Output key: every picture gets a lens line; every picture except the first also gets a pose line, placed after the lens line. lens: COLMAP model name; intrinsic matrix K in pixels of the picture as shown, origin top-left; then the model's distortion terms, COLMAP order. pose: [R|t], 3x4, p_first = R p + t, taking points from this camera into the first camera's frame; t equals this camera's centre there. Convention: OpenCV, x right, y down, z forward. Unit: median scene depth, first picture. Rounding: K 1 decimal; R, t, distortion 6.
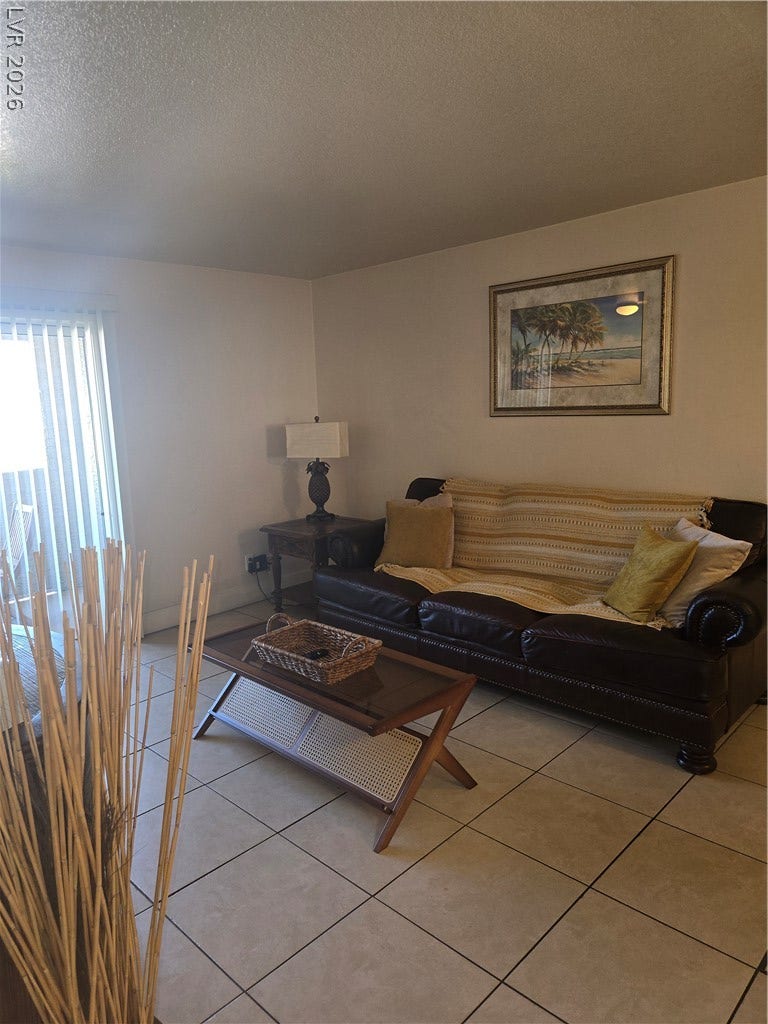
lens RADIAL K [[695.2, 0, 370.3], [0, 695.2, 505.3], [0, 0, 1]] dist [0.072253, -0.071961]
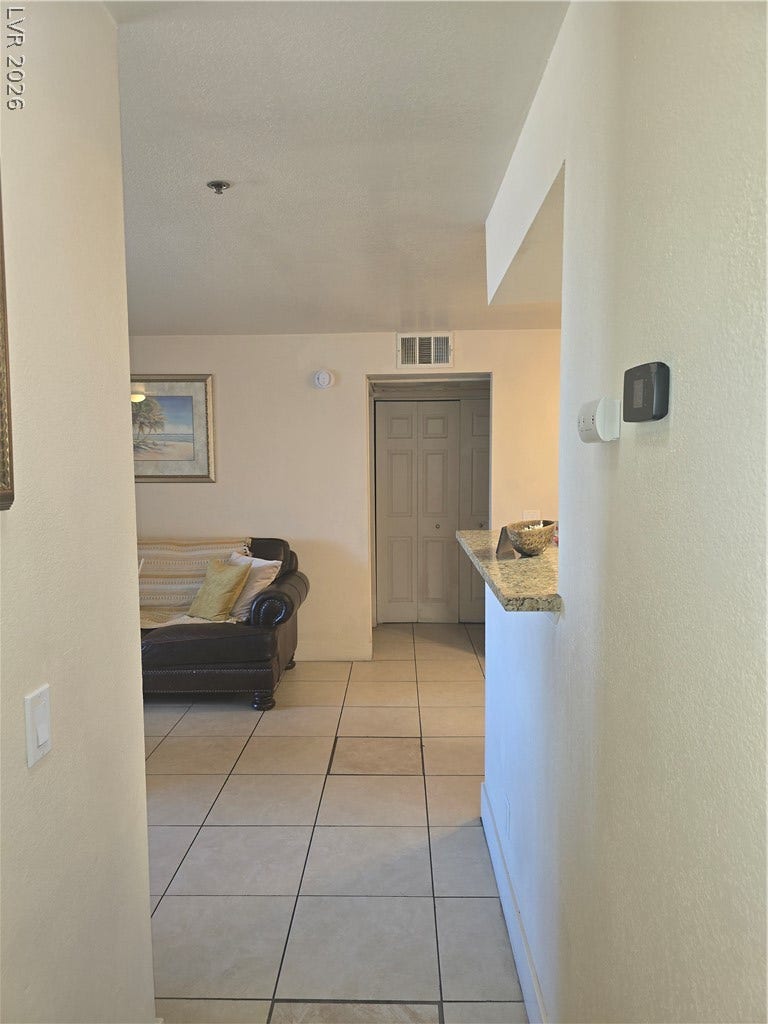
lens RADIAL K [[695.2, 0, 379.3], [0, 695.2, 513.4], [0, 0, 1]] dist [0.072253, -0.071961]
pose [[0.734900, -0.019417, 0.677897, -0.307974], [0.083408, 0.994589, -0.061934, 0.051909], [-0.673026, 0.102057, 0.732543, -0.270298]]
